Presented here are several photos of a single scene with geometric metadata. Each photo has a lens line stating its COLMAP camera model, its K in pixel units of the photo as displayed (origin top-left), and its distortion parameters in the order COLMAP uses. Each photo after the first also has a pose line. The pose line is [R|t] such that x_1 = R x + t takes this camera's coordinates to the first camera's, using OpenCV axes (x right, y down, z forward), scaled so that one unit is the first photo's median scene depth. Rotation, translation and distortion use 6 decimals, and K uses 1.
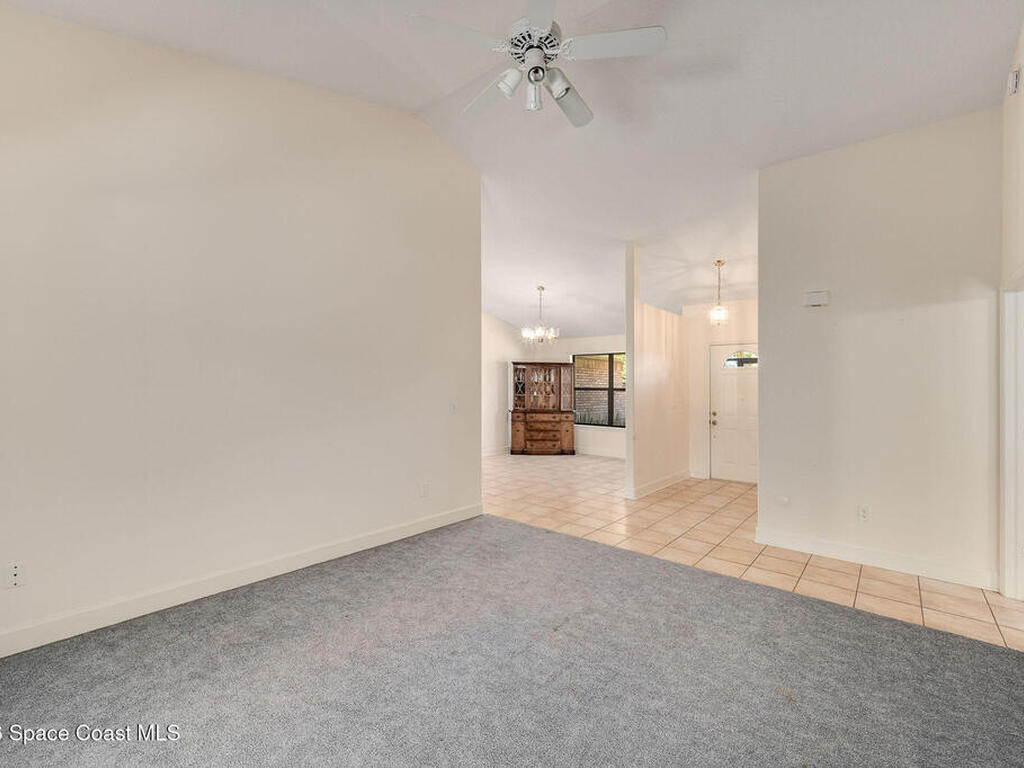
lens RADIAL K [[458.3, 0, 508.2], [0, 458.3, 377.6], [0, 0, 1]] dist [0.004865, 0.000214]
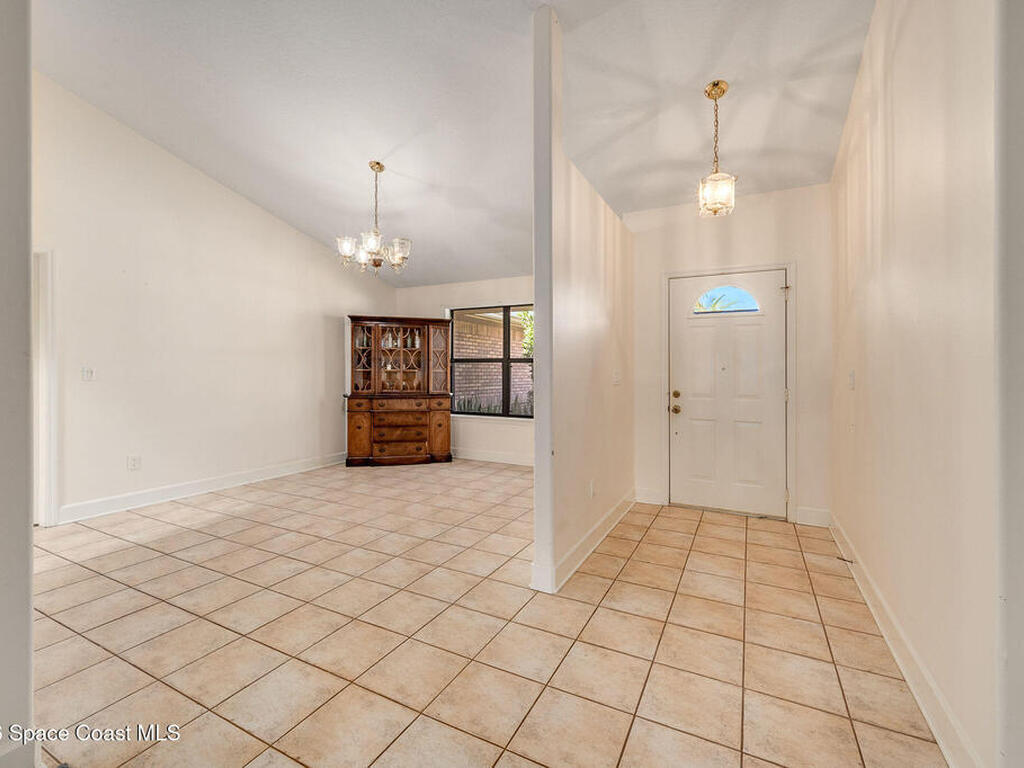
lens RADIAL K [[458.3, 0, 513.6], [0, 458.3, 377.1], [0, 0, 1]] dist [0.004865, 0.000214]
pose [[0.973934, -0.009725, 0.226624, 0.084335], [0.001442, 0.999326, 0.036687, 0.025933], [-0.226828, -0.035404, 0.973291, 0.355593]]
